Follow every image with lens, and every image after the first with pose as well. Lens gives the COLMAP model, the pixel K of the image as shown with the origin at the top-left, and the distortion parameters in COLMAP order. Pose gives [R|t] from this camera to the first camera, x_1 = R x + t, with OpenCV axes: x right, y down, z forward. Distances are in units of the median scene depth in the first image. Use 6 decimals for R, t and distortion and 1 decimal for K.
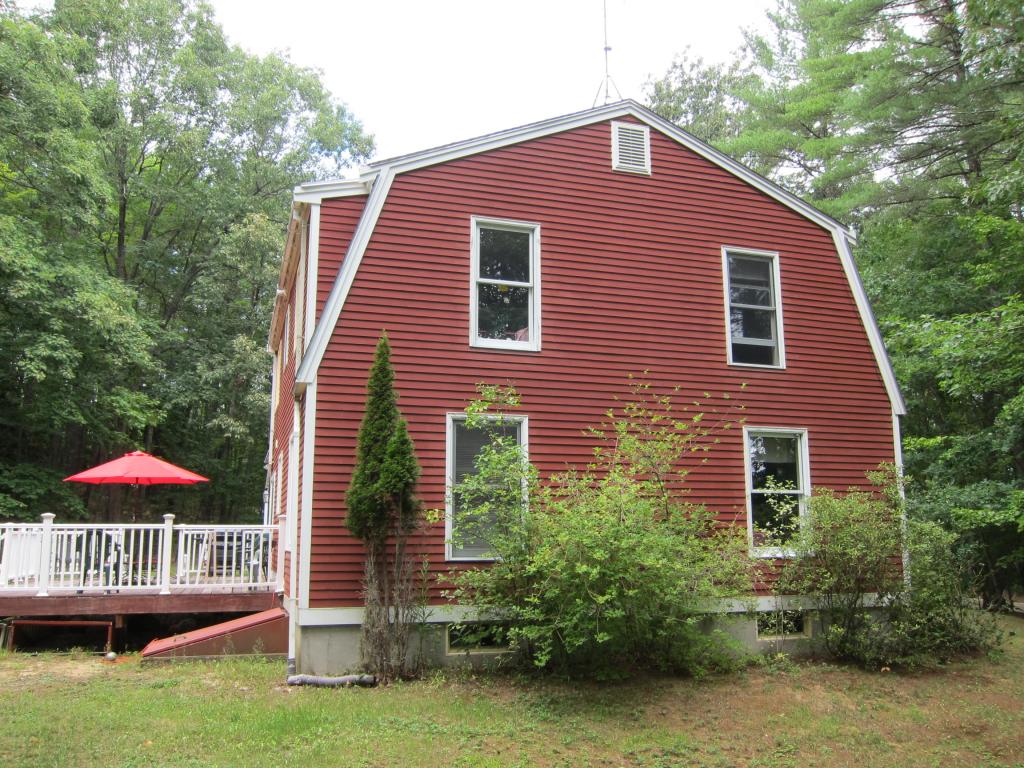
lens RADIAL K [[845.5, 0, 507.4], [0, 845.5, 381.5], [0, 0, 1]] dist [-0.070056, 0.026690]
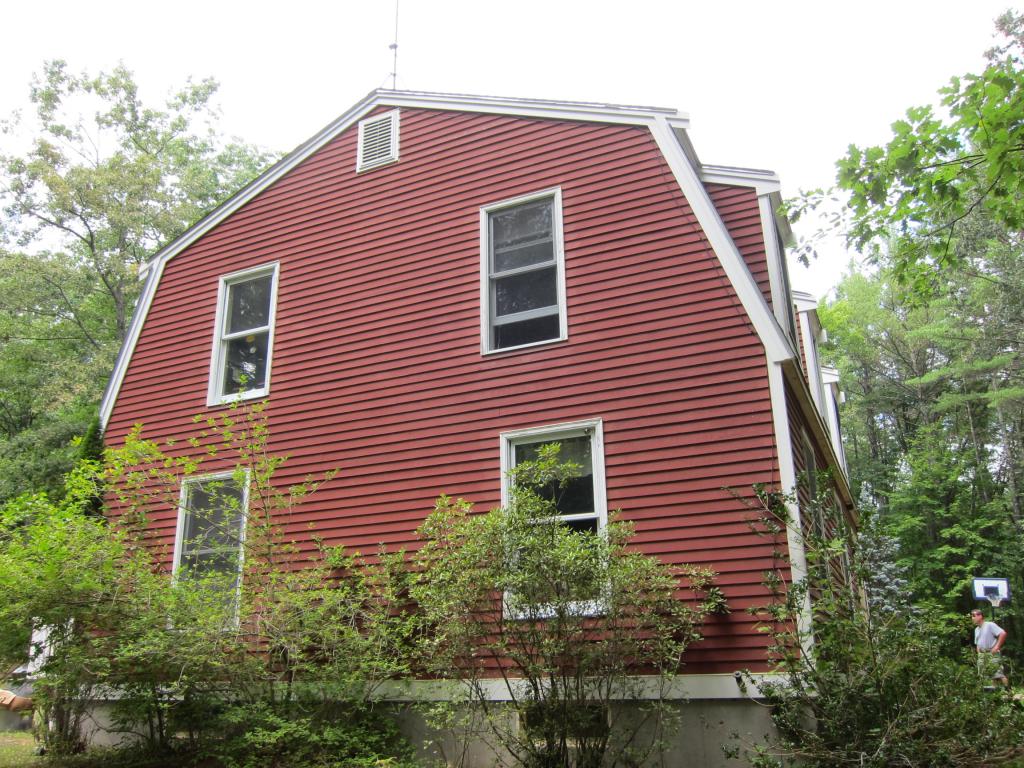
lens RADIAL K [[845.5, 0, 507.4], [0, 845.5, 381.5], [0, 0, 1]] dist [-0.070056, 0.026690]
pose [[0.732800, -0.228165, -0.641050, 0.743710], [0.149810, 0.973088, -0.175093, 0.135746], [0.663748, 0.032273, 0.747260, 0.447836]]
